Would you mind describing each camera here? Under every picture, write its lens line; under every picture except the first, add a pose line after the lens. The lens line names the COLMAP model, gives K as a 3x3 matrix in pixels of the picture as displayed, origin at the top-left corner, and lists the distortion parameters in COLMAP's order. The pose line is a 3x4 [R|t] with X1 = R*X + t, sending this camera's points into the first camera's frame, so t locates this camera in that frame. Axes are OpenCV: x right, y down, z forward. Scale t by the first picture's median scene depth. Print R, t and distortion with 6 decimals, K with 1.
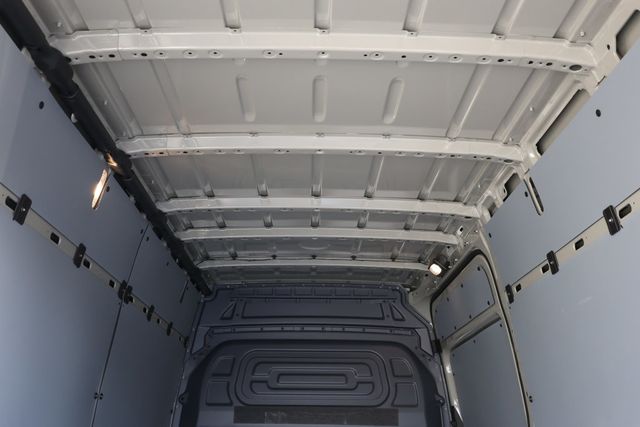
lens RADIAL K [[667.2, 0, 320.0], [0, 667.2, 213.5], [0, 0, 1]] dist [0.012409, 0.009442]
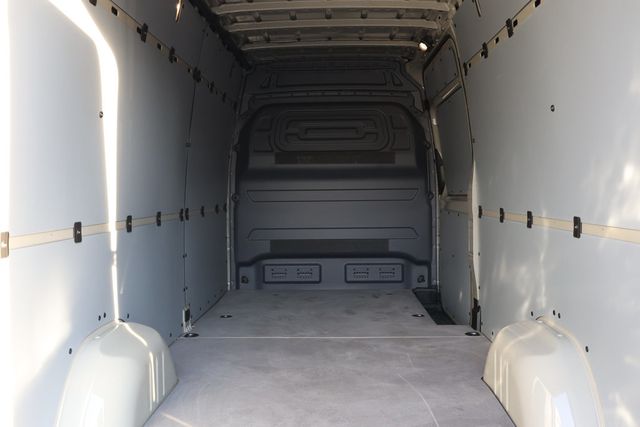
lens RADIAL K [[628.2, 0, 320.0], [0, 628.2, 213.5], [0, 0, 1]] dist [0.009548, 0.002975]
pose [[0.998879, -0.016884, -0.044216, 0.018942], [0.031750, 0.931858, 0.361432, -0.056058], [0.035101, -0.362431, 0.931349, -0.237556]]
